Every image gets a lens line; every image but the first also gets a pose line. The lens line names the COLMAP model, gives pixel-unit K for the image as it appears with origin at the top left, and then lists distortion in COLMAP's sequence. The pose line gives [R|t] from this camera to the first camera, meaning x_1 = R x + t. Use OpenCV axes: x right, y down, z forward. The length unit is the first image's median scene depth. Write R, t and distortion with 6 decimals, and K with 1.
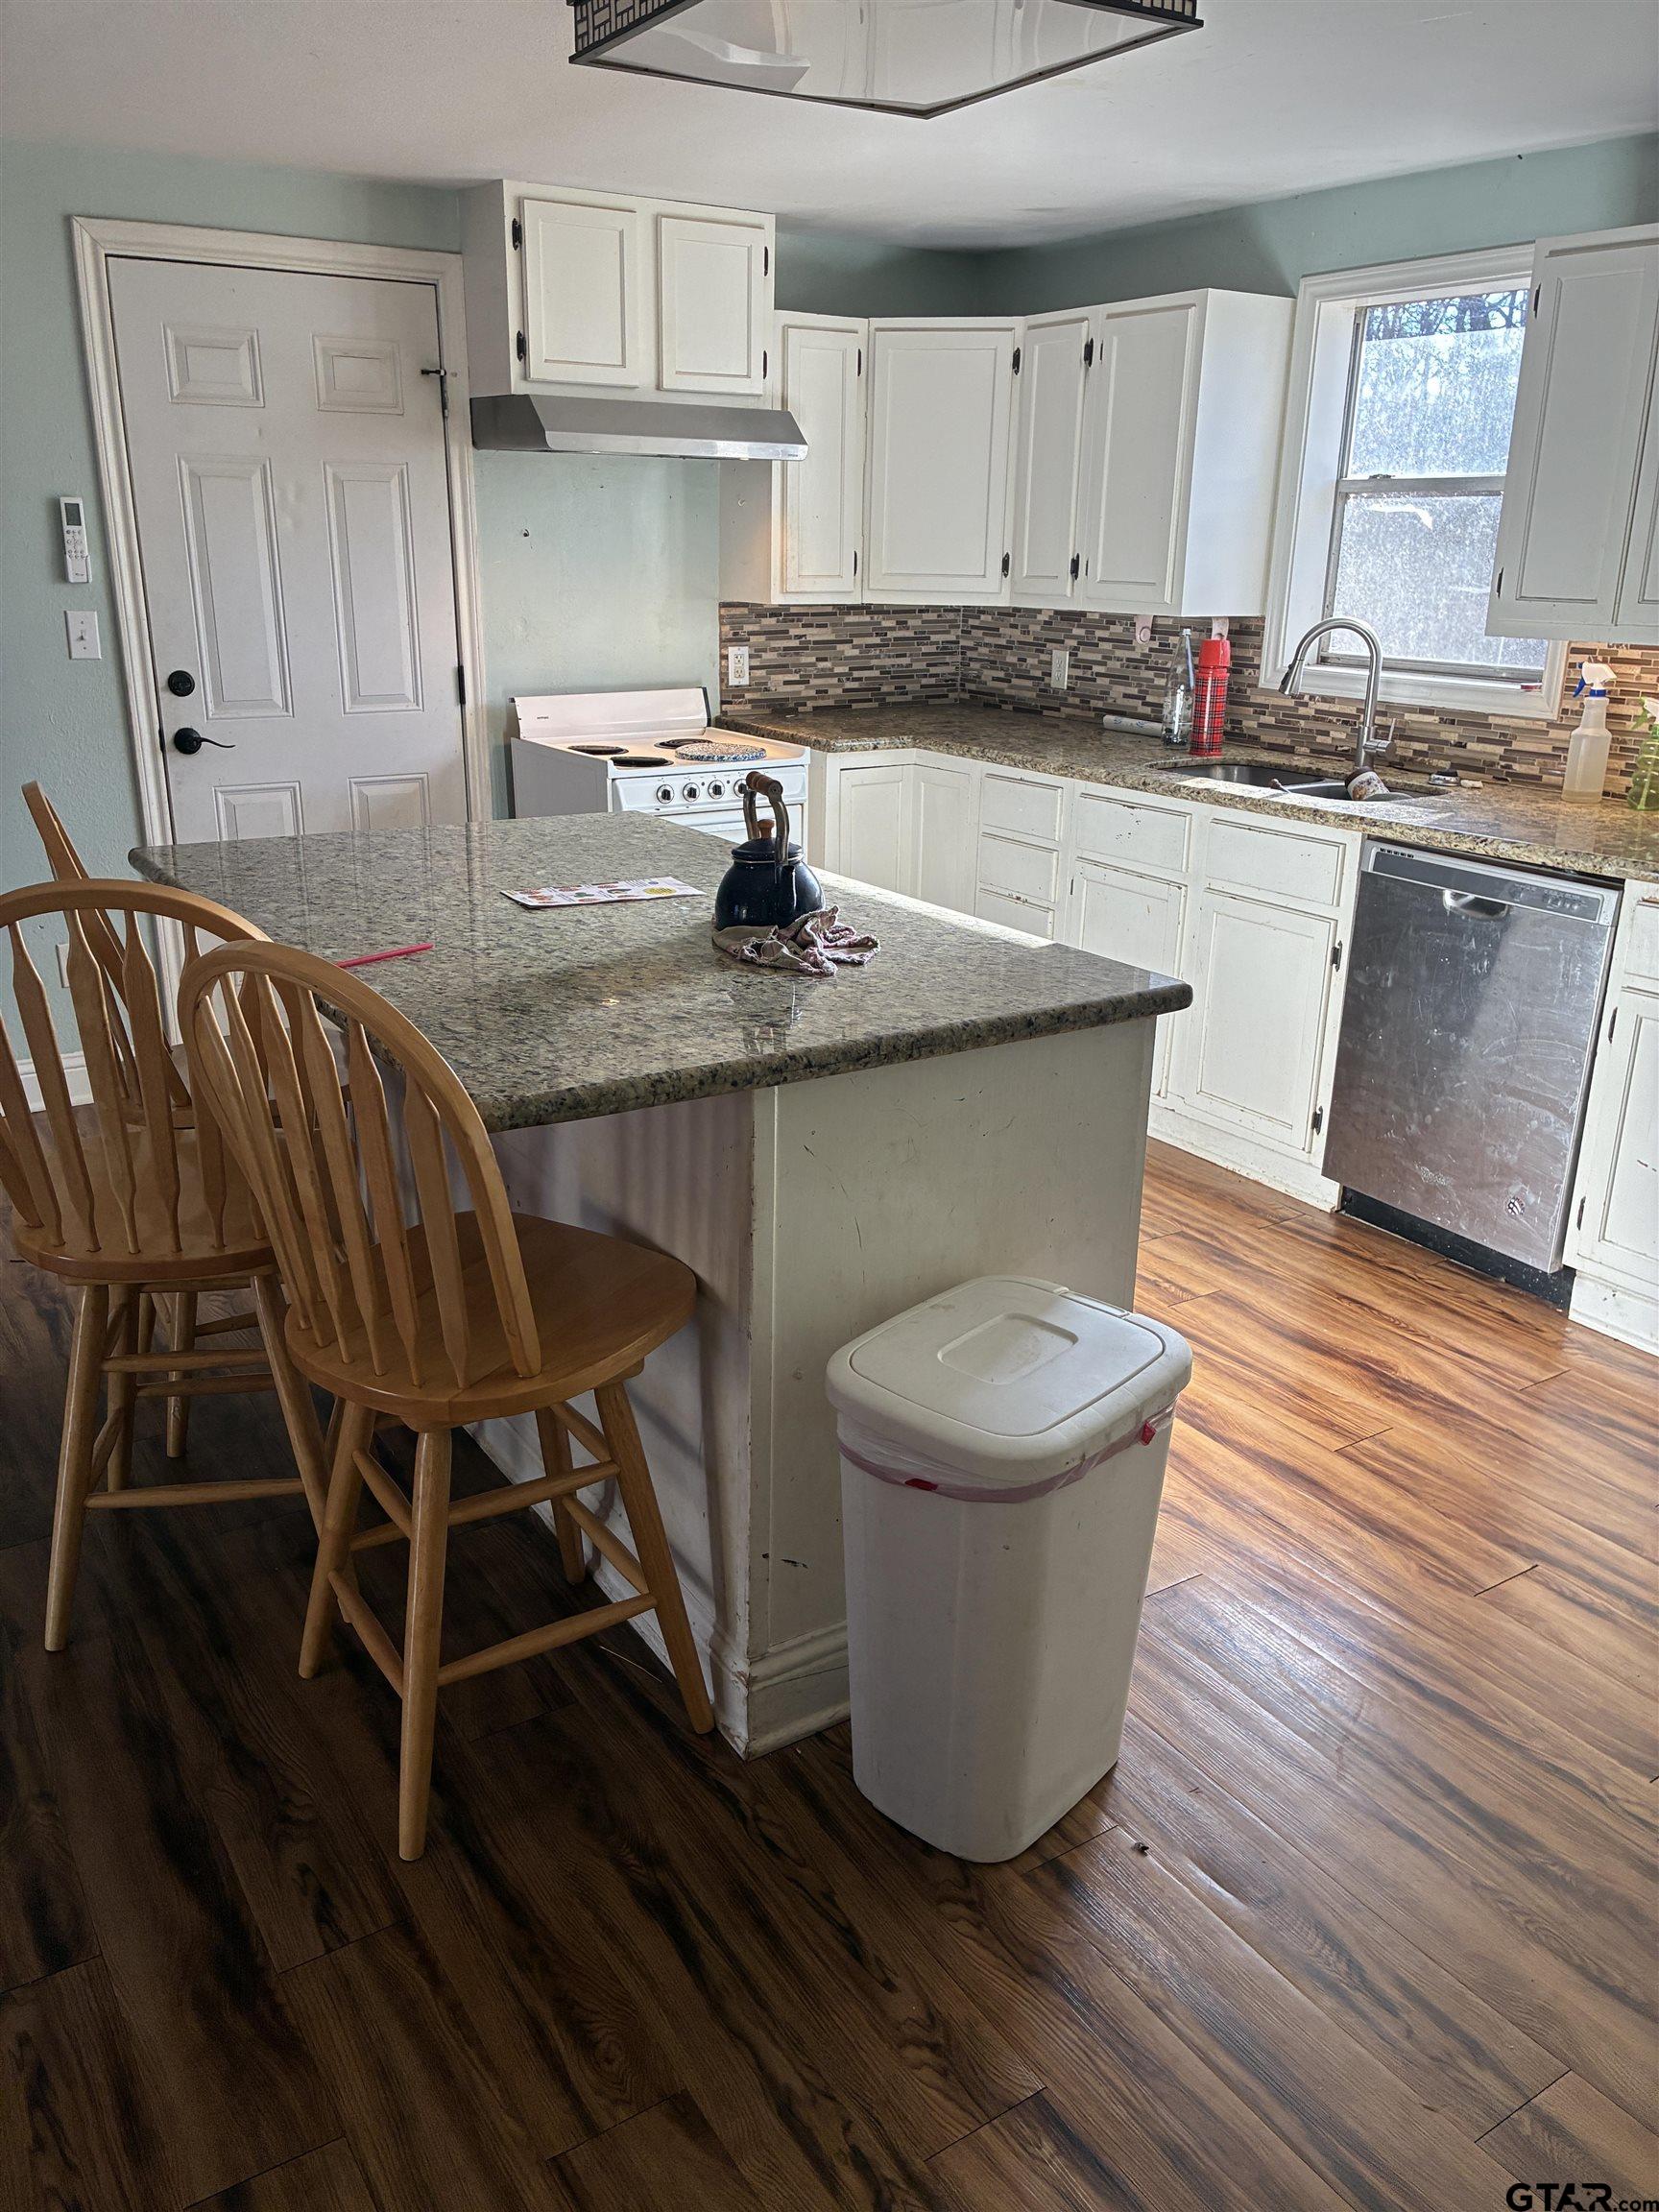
lens RADIAL K [[1670.7, 0, 798.7], [0, 1670.7, 1106.7], [0, 0, 1]] dist [0.002340, 0.001473]
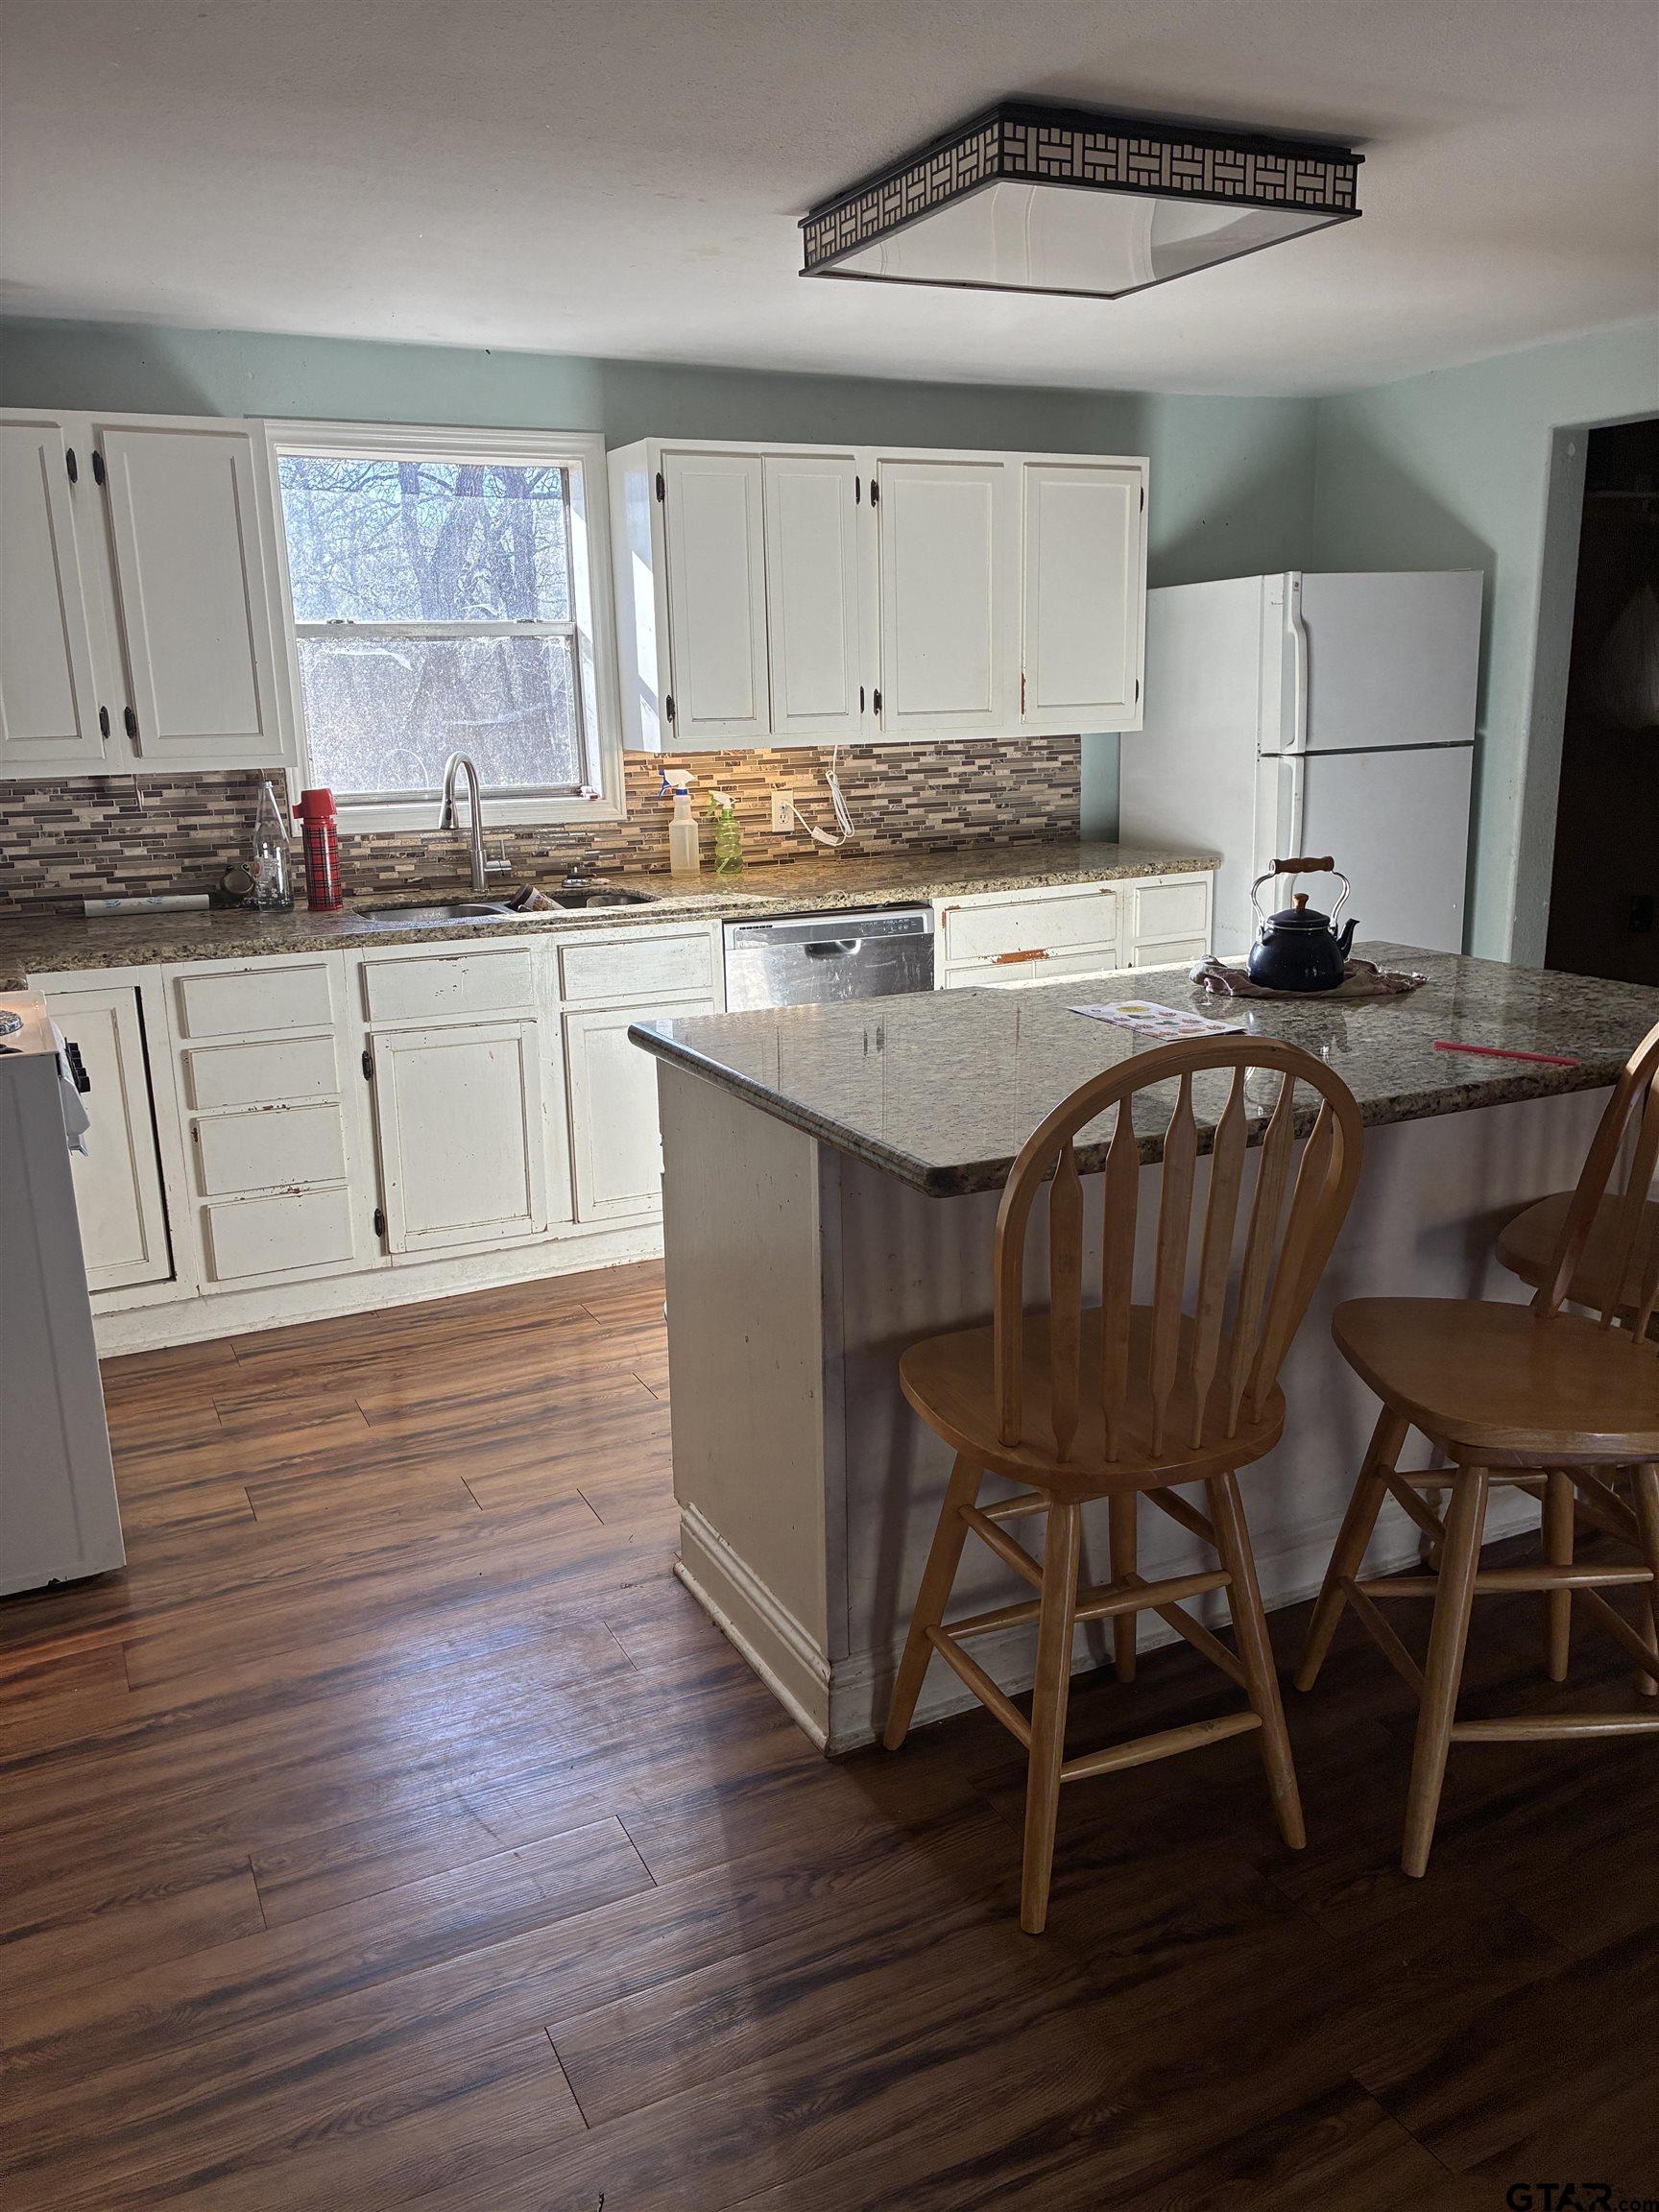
lens RADIAL K [[1670.7, 0, 798.7], [0, 1670.7, 1106.7], [0, 0, 1]] dist [0.002340, 0.001473]
pose [[0.105024, -0.262654, 0.959157, -0.718924], [0.340306, 0.915755, 0.213507, -0.241551], [-0.934431, 0.303983, 0.185559, 0.675763]]
